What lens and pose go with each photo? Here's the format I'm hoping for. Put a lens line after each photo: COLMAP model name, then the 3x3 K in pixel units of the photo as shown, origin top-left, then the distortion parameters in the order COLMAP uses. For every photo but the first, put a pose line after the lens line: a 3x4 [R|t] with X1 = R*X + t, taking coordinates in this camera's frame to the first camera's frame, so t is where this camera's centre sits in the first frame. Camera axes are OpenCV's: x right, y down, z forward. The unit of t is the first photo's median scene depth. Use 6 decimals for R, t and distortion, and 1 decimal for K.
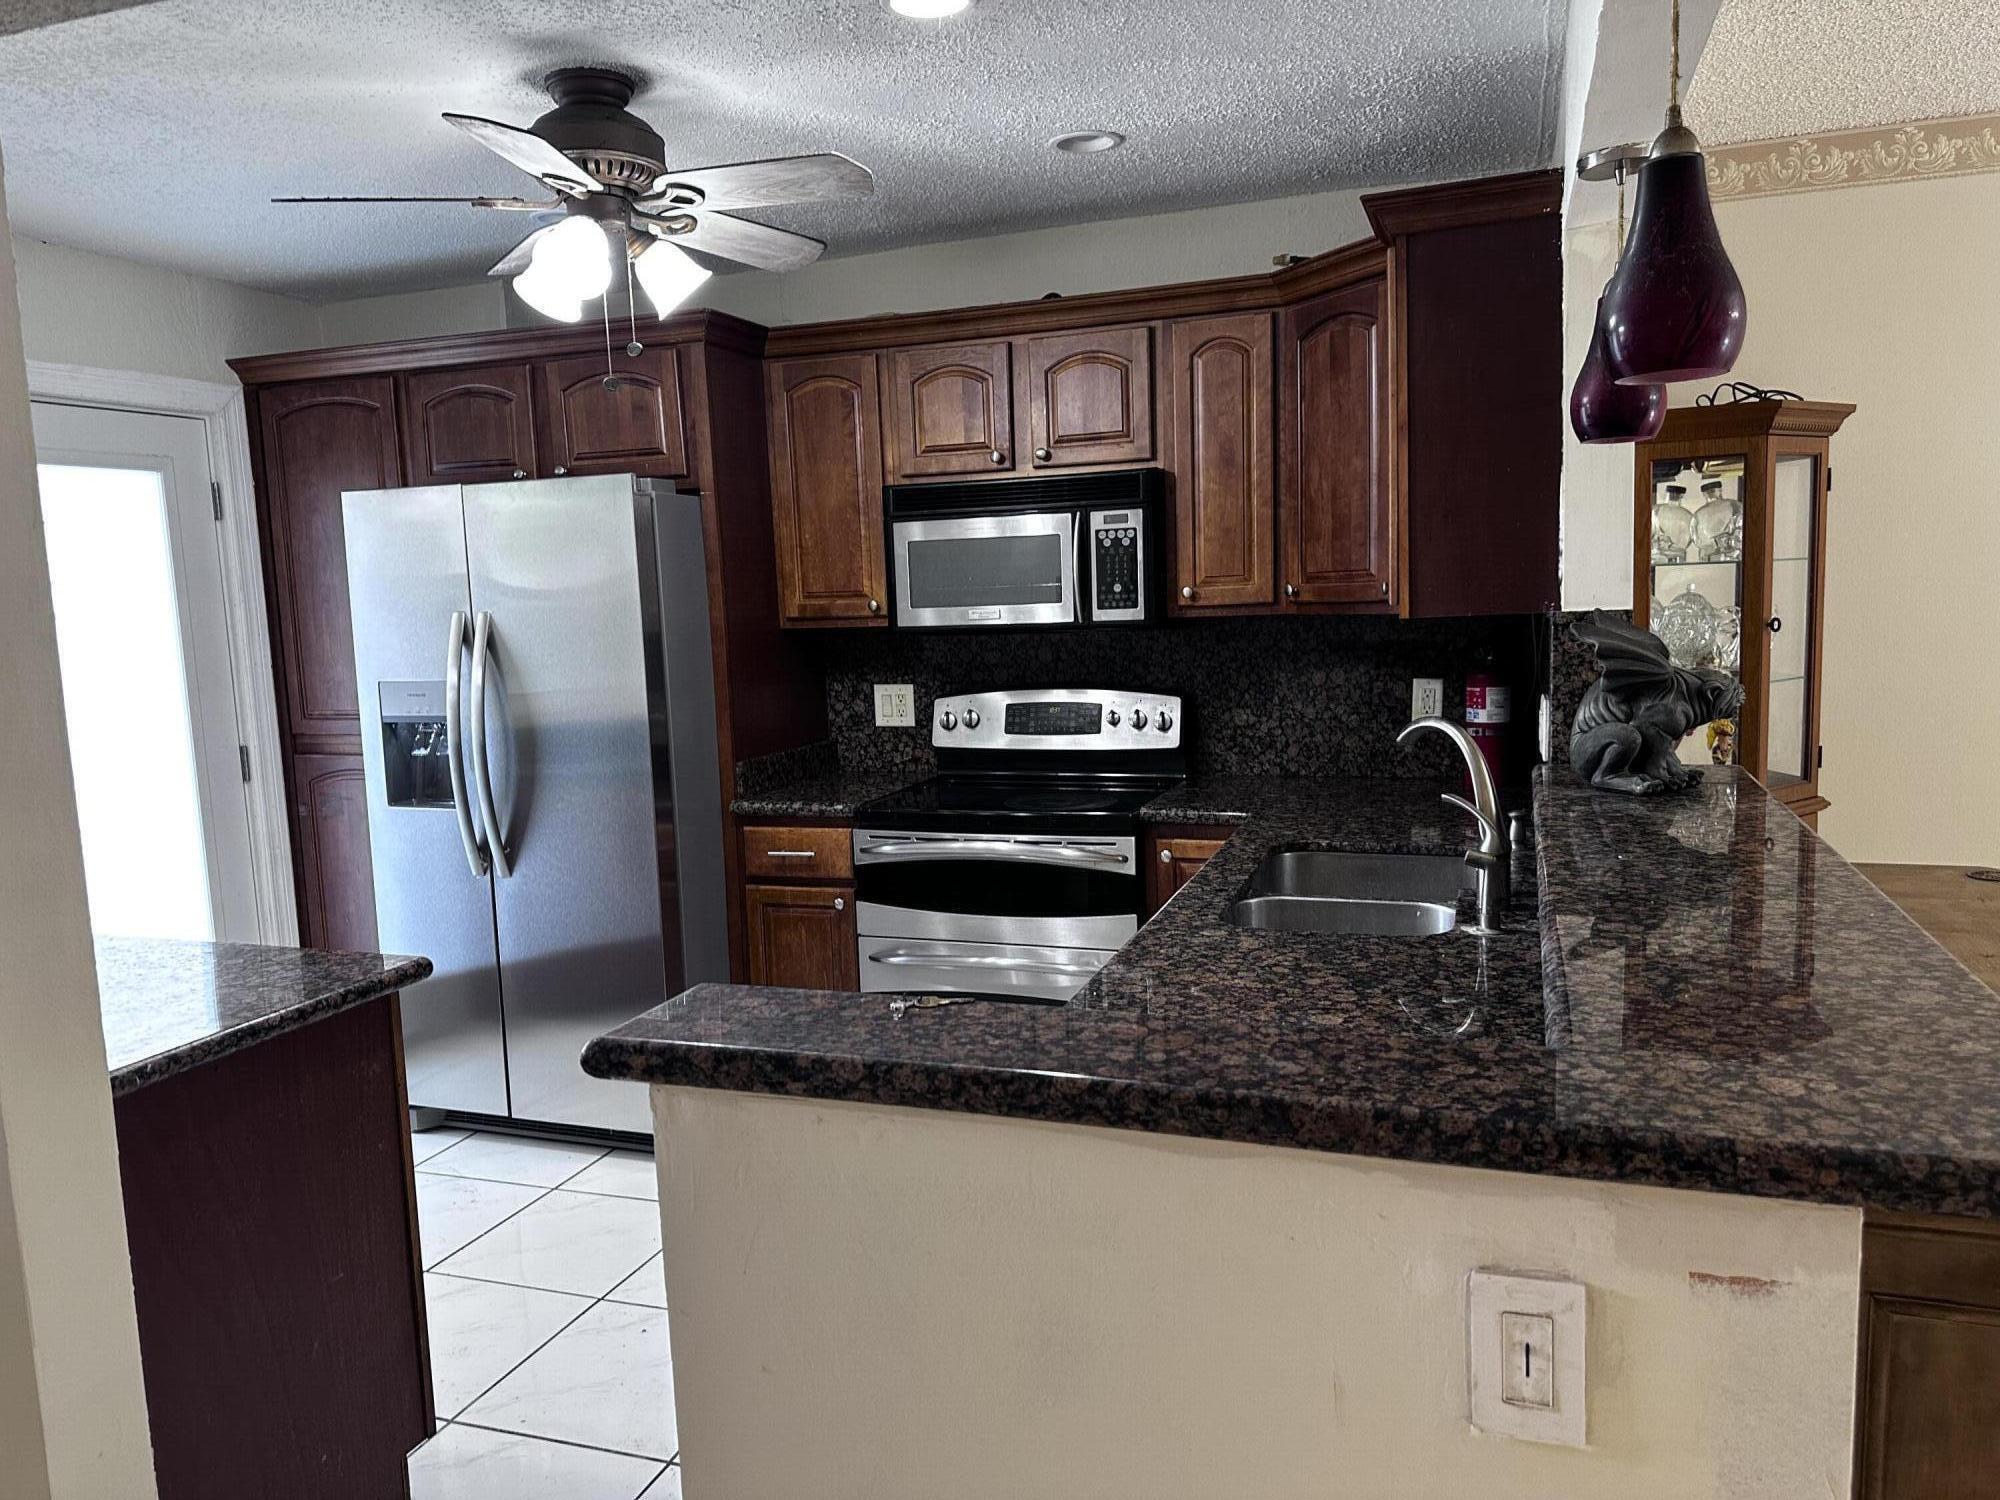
lens RADIAL K [[1421.1, 0, 989.2], [0, 1421.1, 746.4], [0, 0, 1]] dist [0.053254, -0.044228]
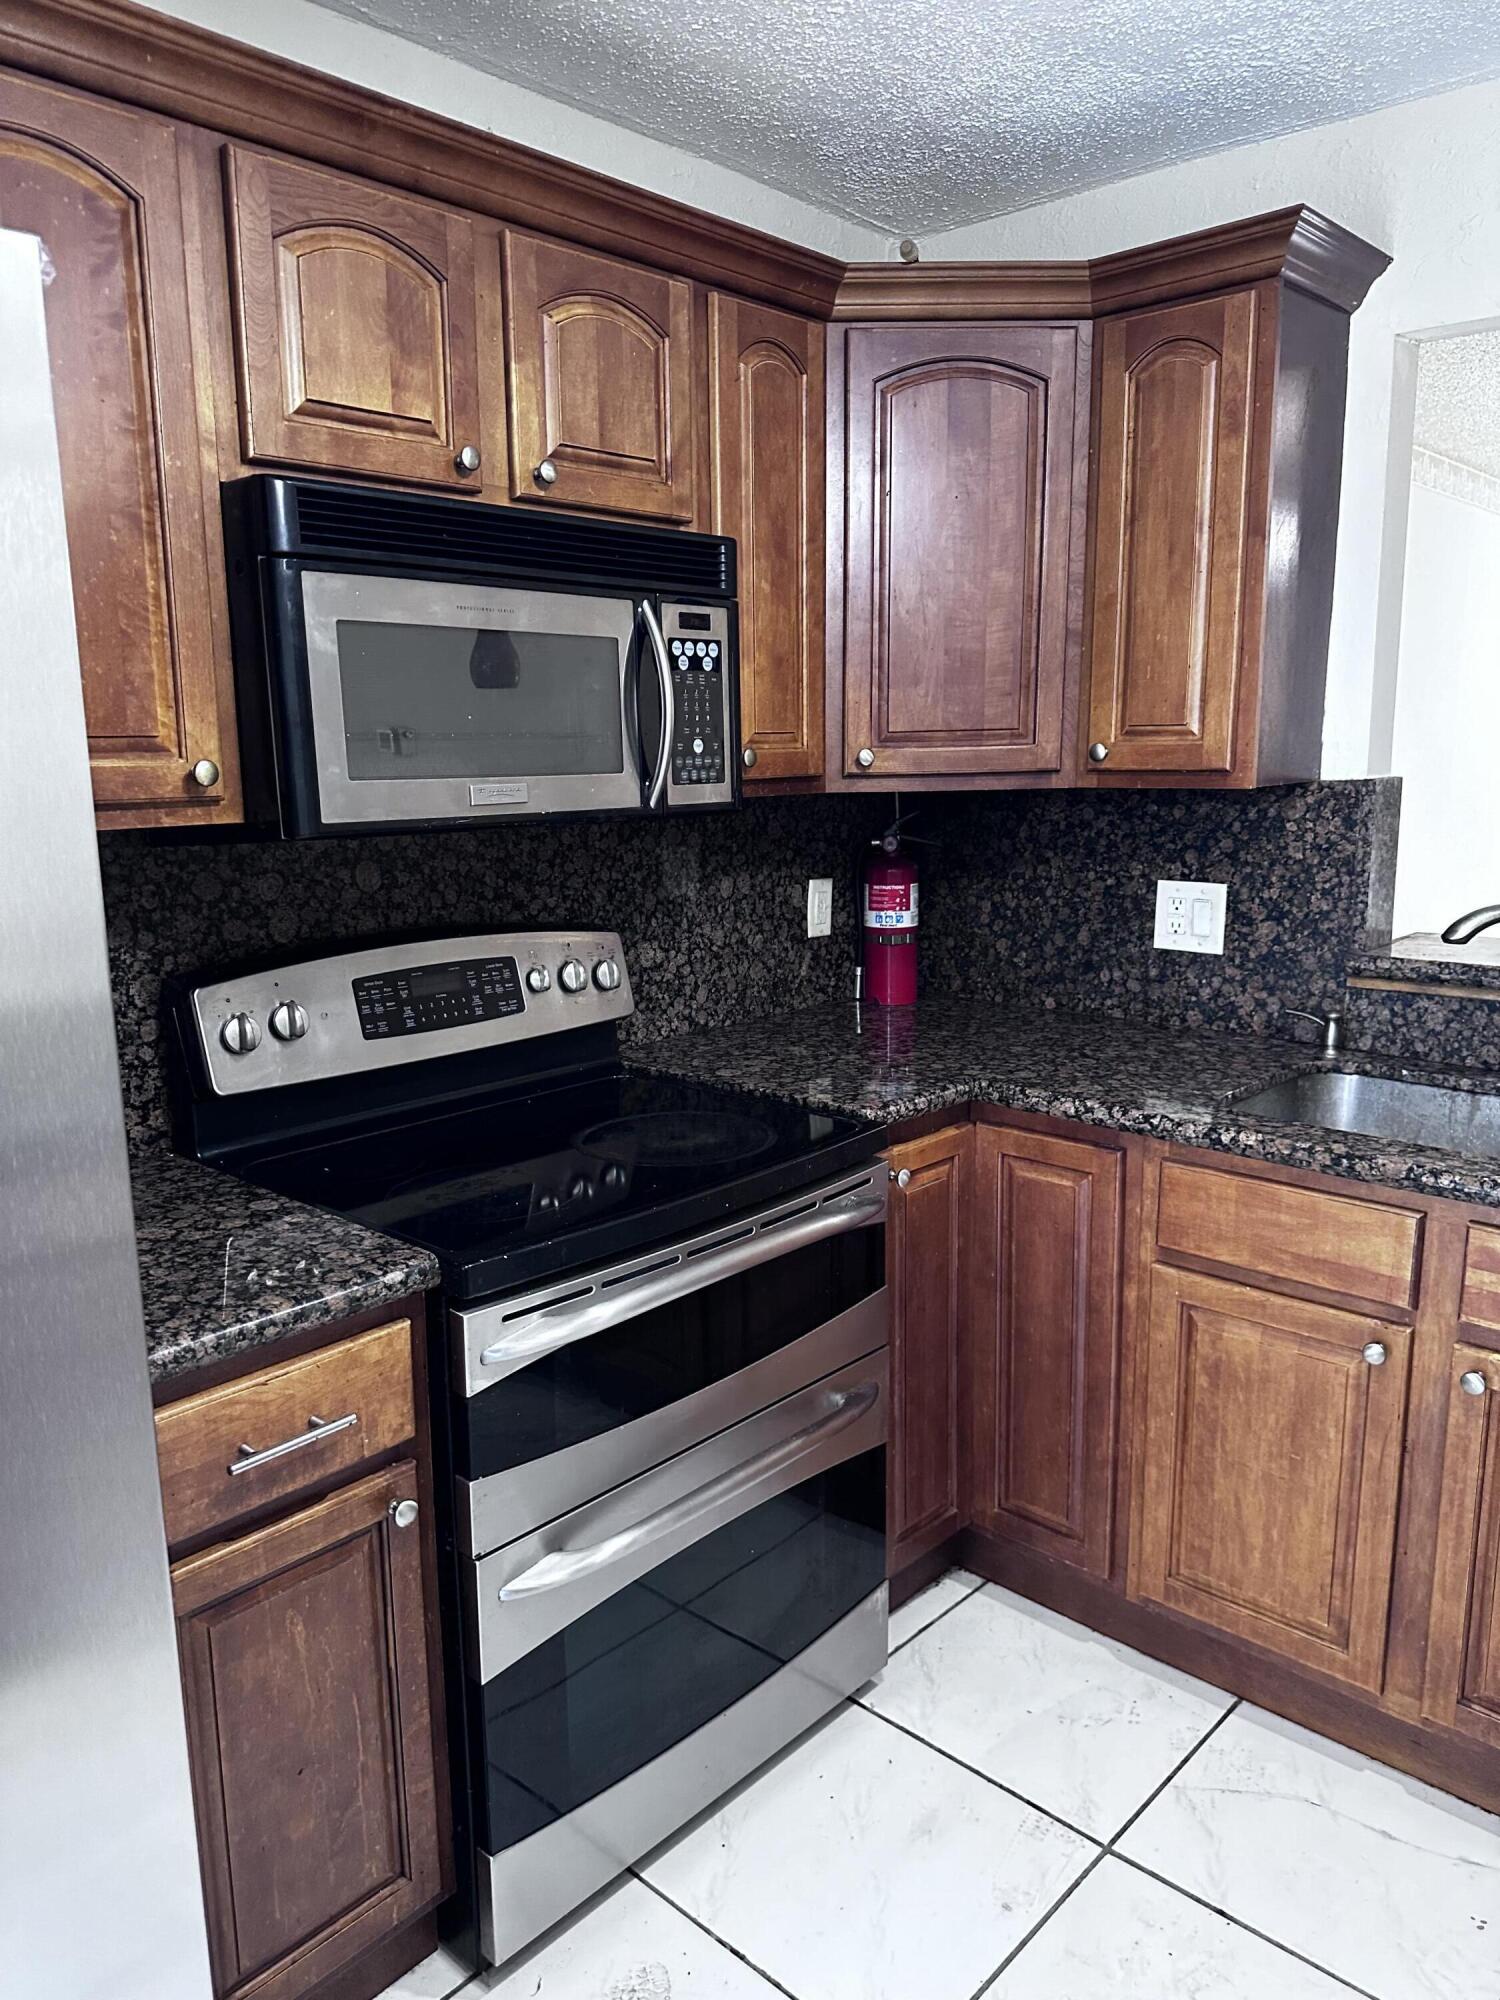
lens RADIAL K [[1421.1, 0, 755.4], [0, 1421.1, 997.0], [0, 0, 1]] dist [0.053254, -0.044228]
pose [[0.368311, -0.130667, 0.920474, -0.411644], [0.102898, 0.989720, 0.099324, -0.061970], [-0.923991, 0.058133, 0.377970, 0.722235]]
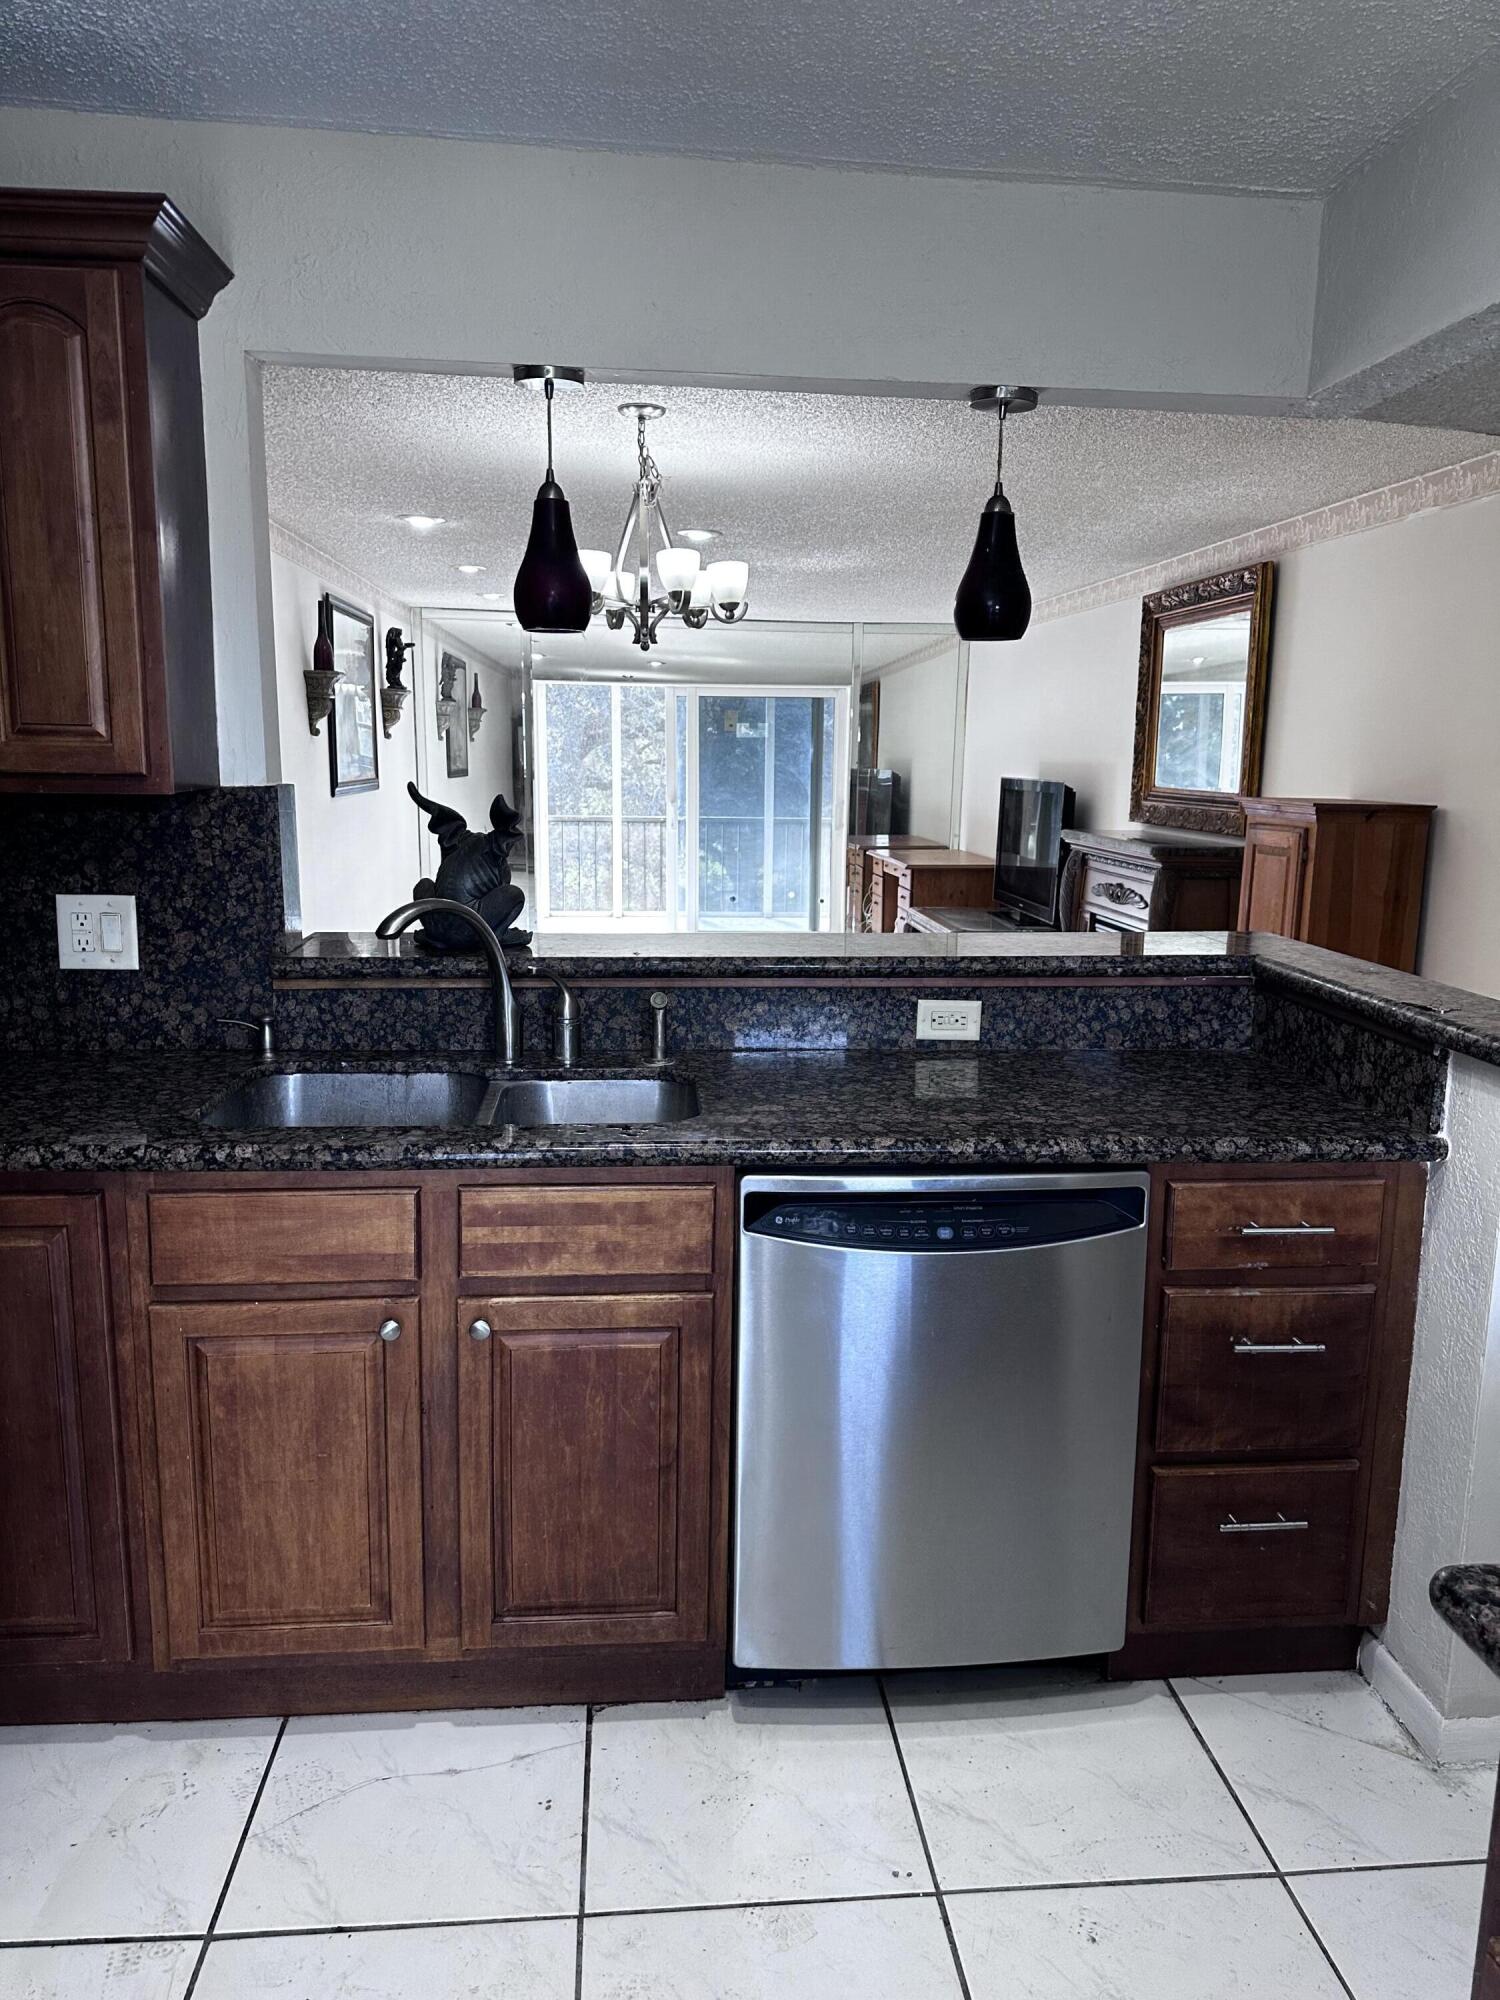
lens RADIAL K [[1421.1, 0, 738.1], [0, 1421.1, 997.6], [0, 0, 1]] dist [0.053254, -0.044228]
pose [[-0.419125, -0.122392, 0.899641, -0.399619], [0.109783, 0.976770, 0.184030, -0.067740], [-0.901267, 0.175897, -0.395952, 0.779621]]
